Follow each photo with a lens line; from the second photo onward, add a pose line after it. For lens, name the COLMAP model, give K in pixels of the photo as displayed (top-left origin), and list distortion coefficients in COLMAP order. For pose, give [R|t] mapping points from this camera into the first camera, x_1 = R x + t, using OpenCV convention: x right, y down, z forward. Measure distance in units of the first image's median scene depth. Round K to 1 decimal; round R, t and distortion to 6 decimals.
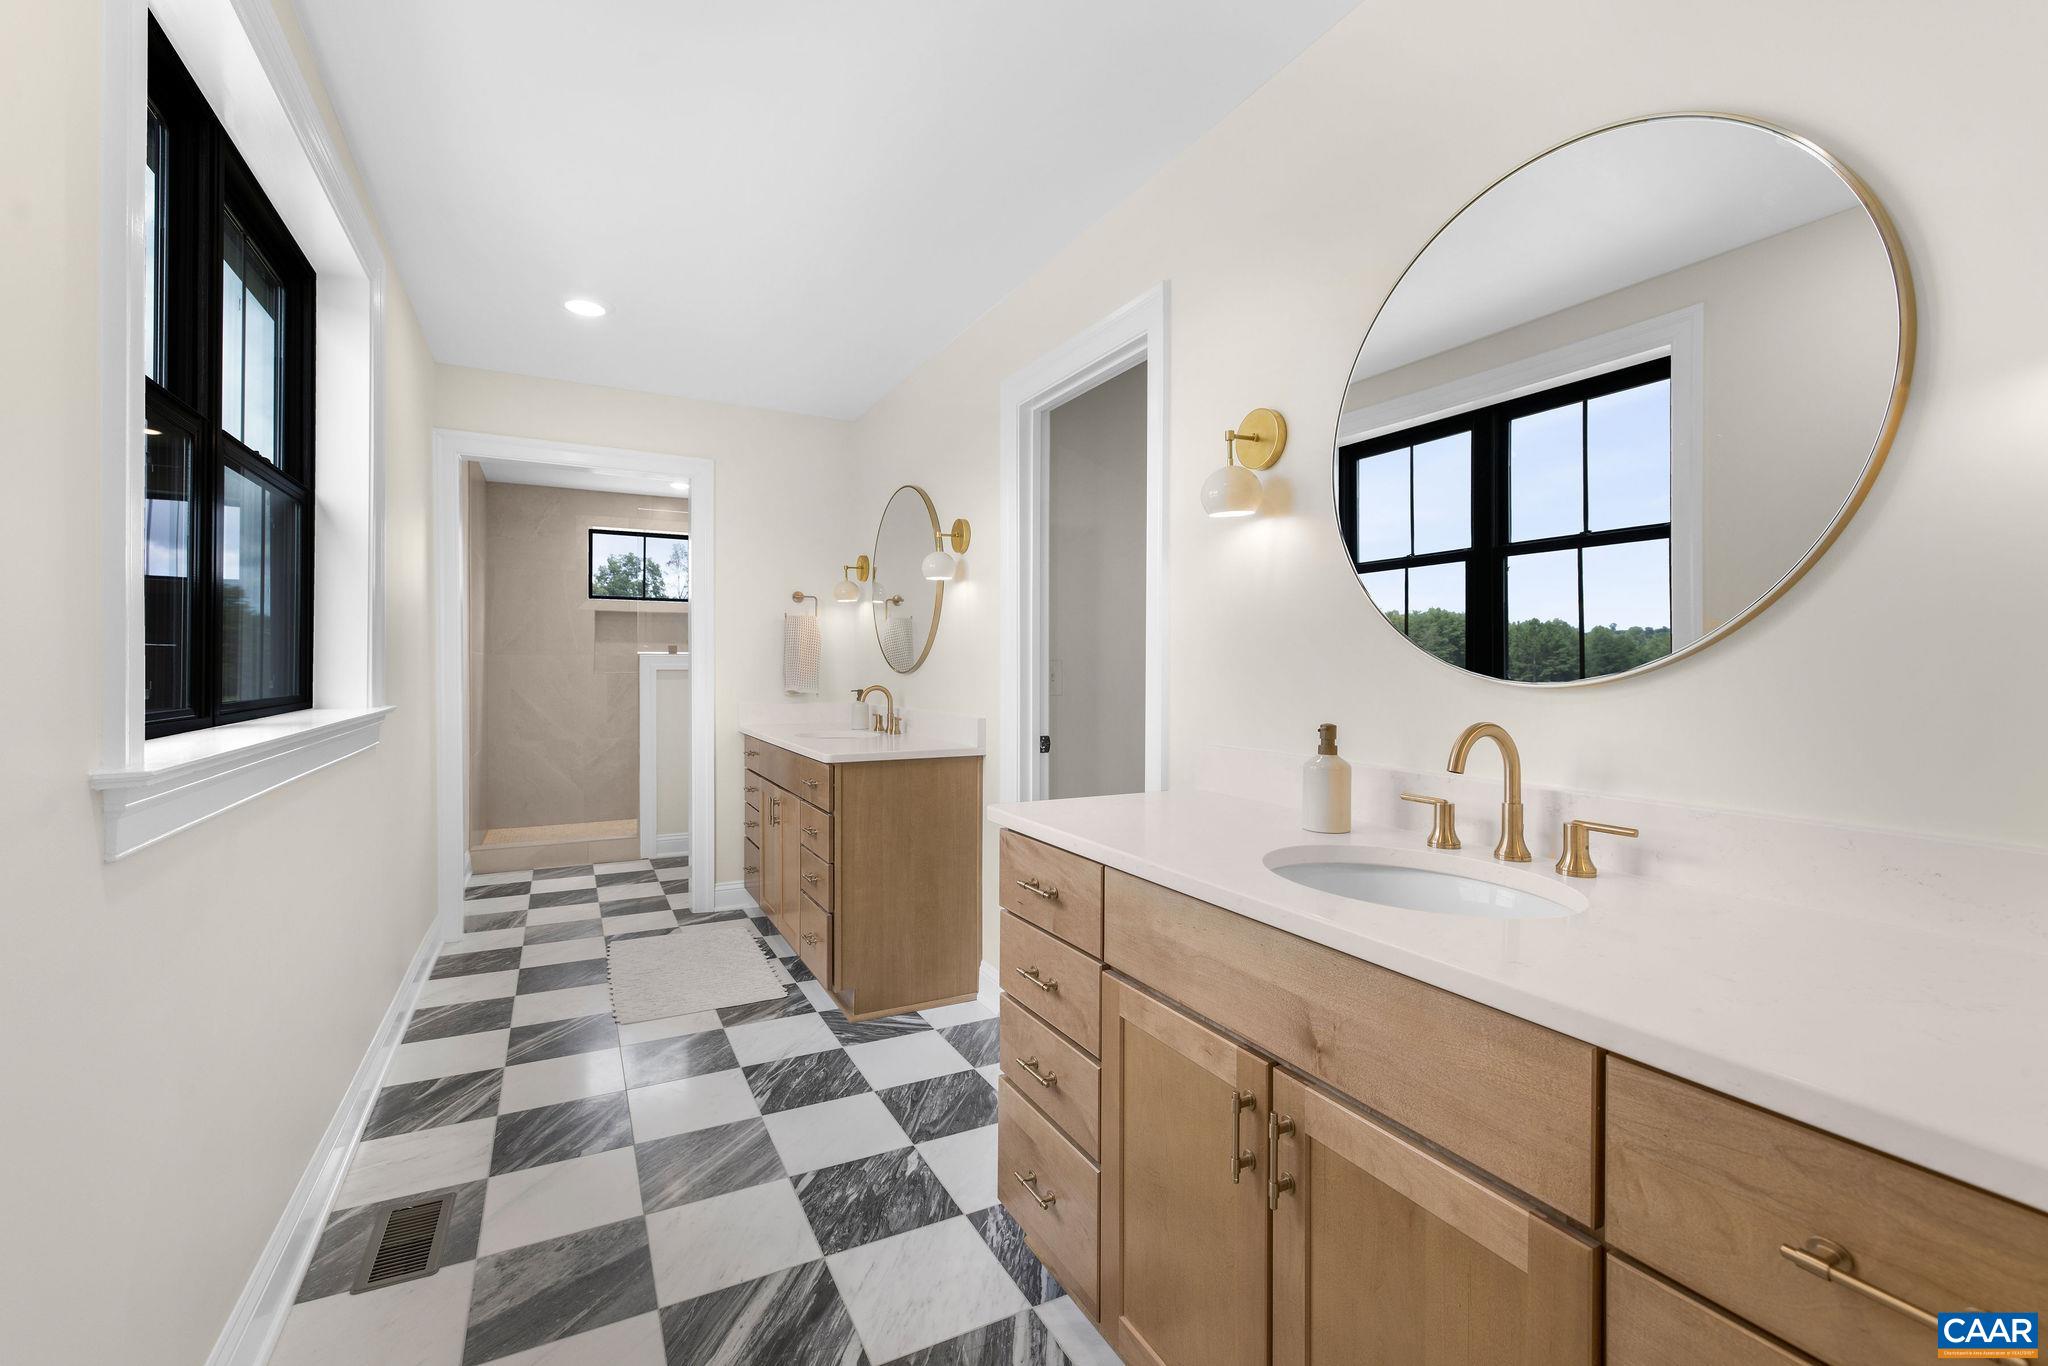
lens RADIAL K [[880.8, 0, 1020.6], [0, 880.8, 669.2], [0, 0, 1]] dist [0.001584, 0.001255]
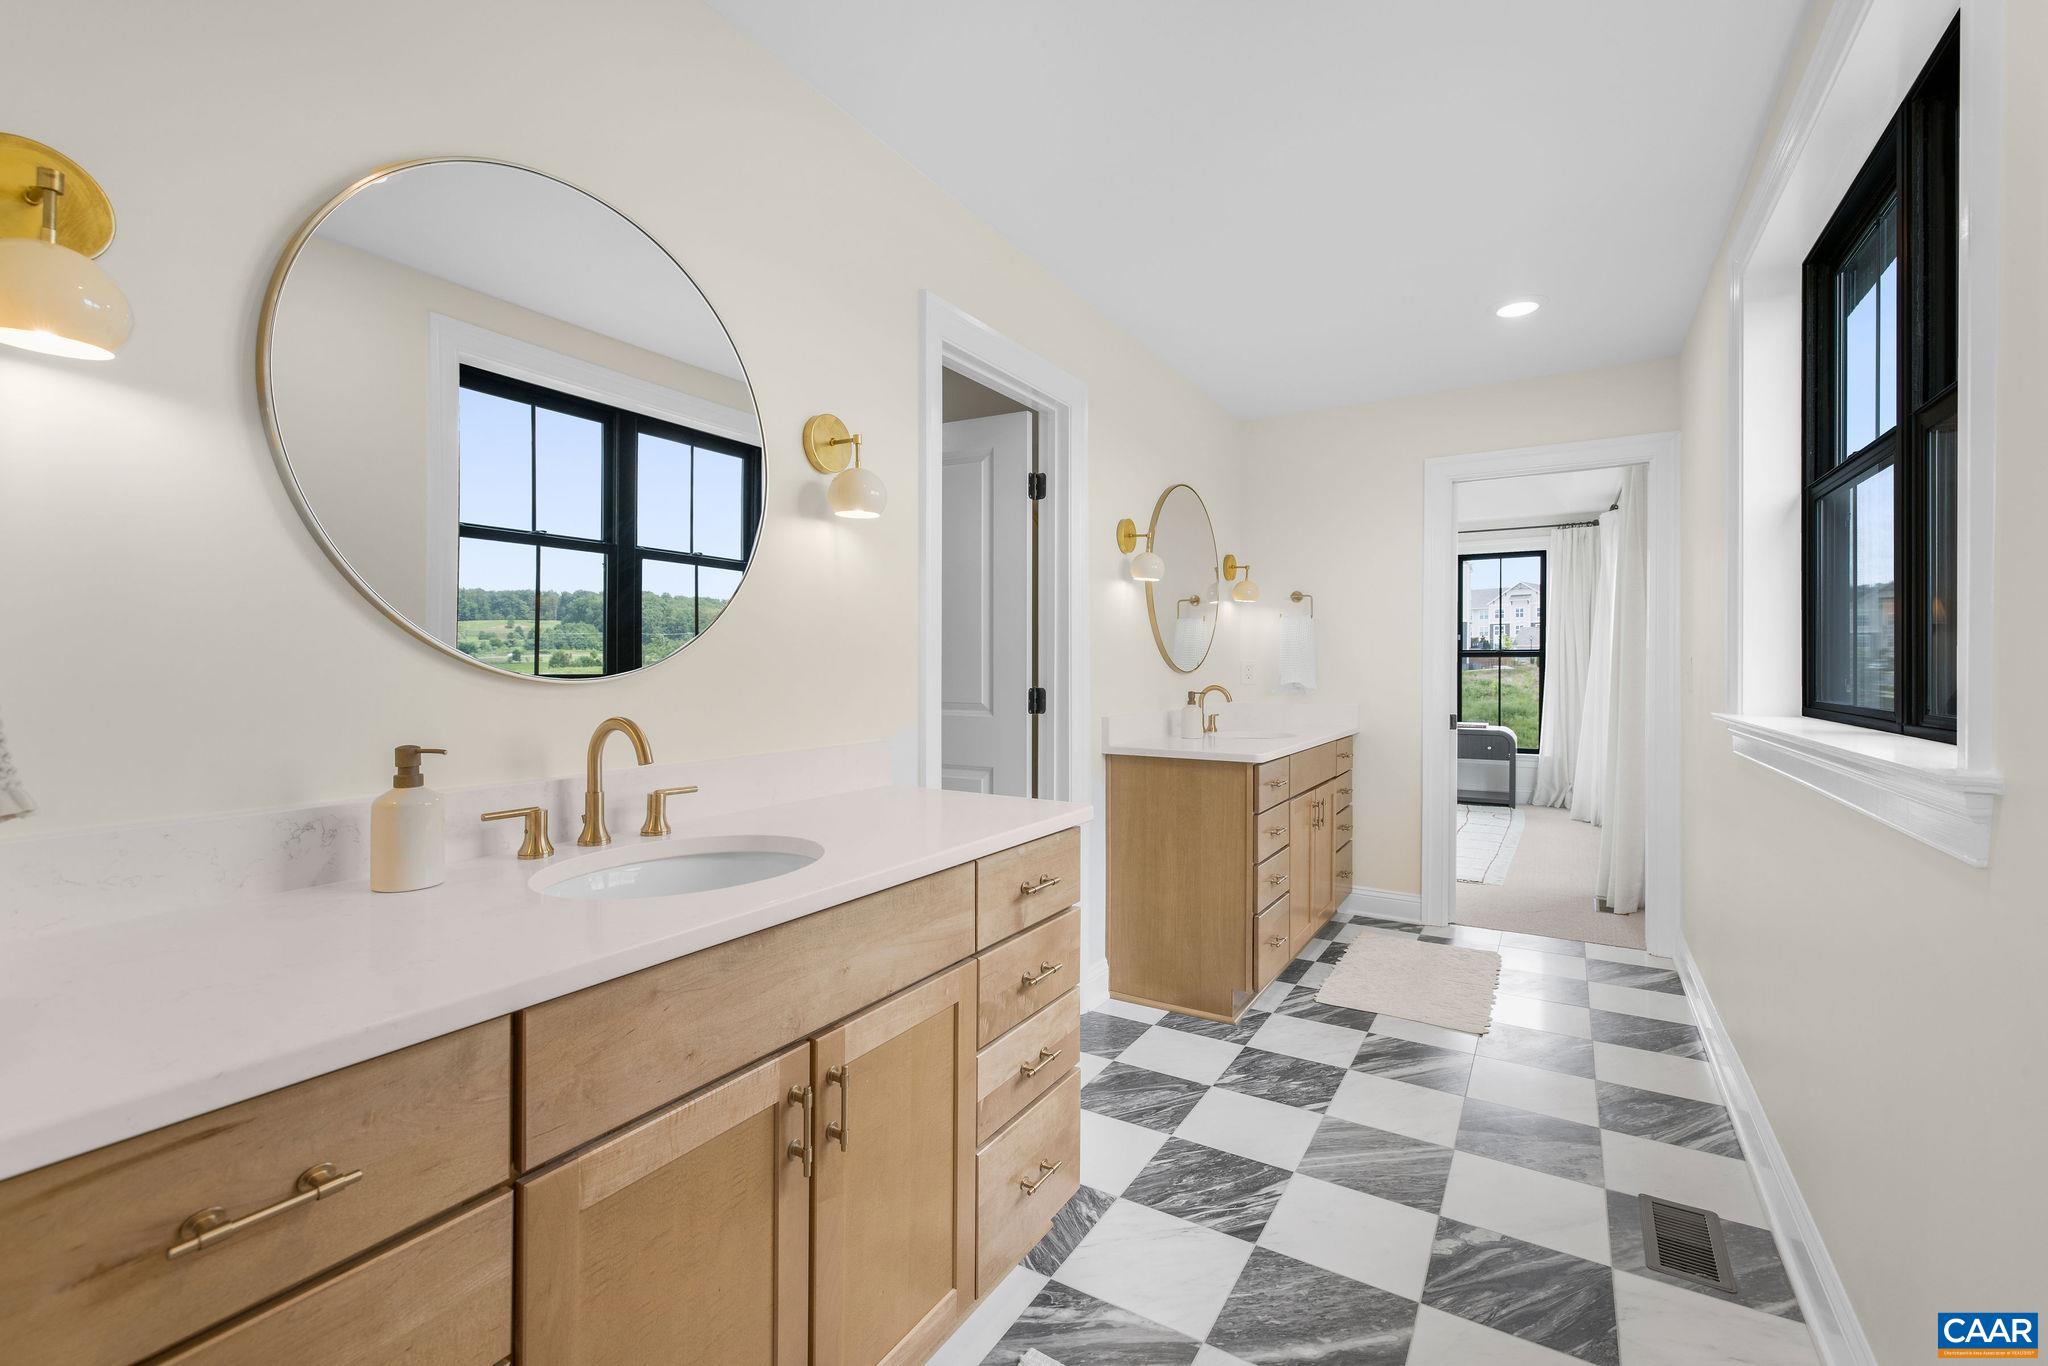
lens RADIAL K [[880.8, 0, 1019.5], [0, 880.8, 674.5], [0, 0, 1]] dist [0.001584, 0.001255]
pose [[-0.518293, -0.015763, 0.855058, -0.882332], [-0.008694, 0.999876, 0.013163, -0.005478], [-0.855159, -0.000612, -0.518366, 1.659778]]
